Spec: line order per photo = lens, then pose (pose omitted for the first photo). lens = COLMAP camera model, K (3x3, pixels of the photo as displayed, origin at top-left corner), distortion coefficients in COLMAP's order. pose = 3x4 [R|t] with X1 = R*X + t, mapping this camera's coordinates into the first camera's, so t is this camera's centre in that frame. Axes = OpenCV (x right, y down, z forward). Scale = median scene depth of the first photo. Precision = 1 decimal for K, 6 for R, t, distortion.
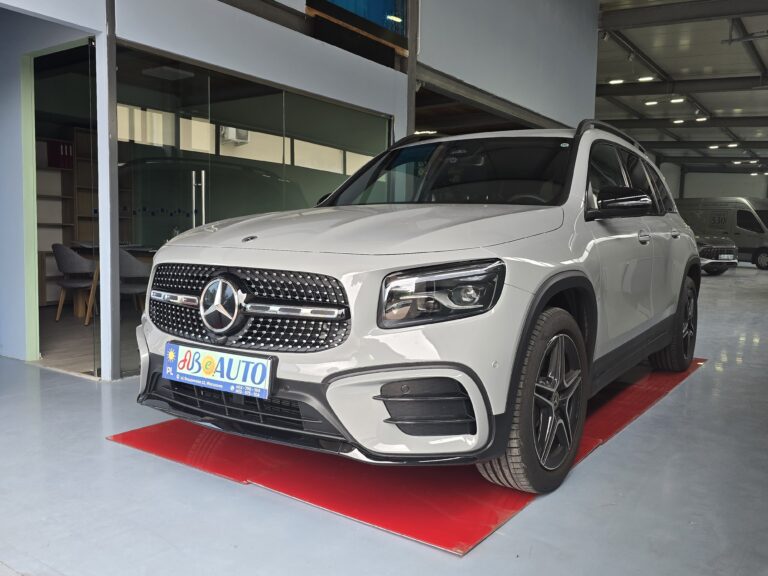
lens RADIAL K [[640.5, 0, 384.0], [0, 640.5, 288.0], [0, 0, 1]] dist [0.058762, -0.079927]
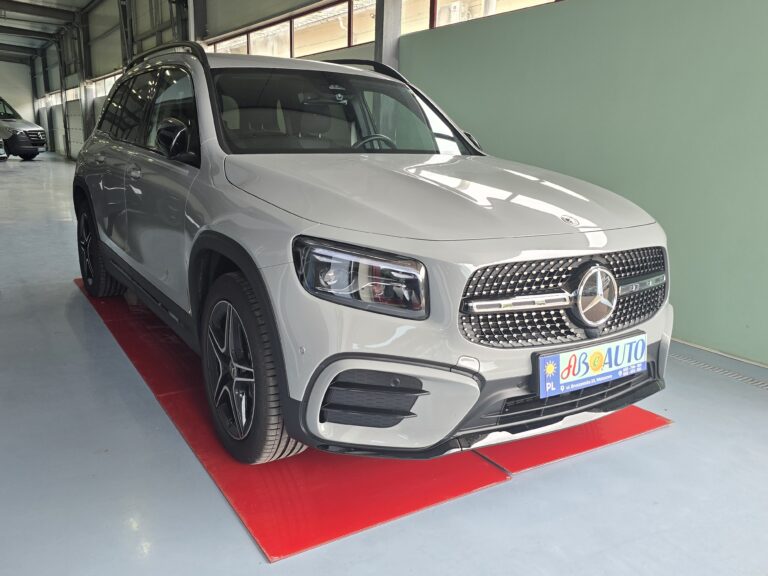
lens RADIAL K [[640.5, 0, 384.0], [0, 640.5, 288.0], [0, 0, 1]] dist [0.058762, -0.079927]
pose [[0.395454, -0.219487, 0.891875, -1.189792], [0.056856, 0.975015, 0.214738, -0.200110], [-0.916724, -0.034210, 0.398053, 0.899881]]
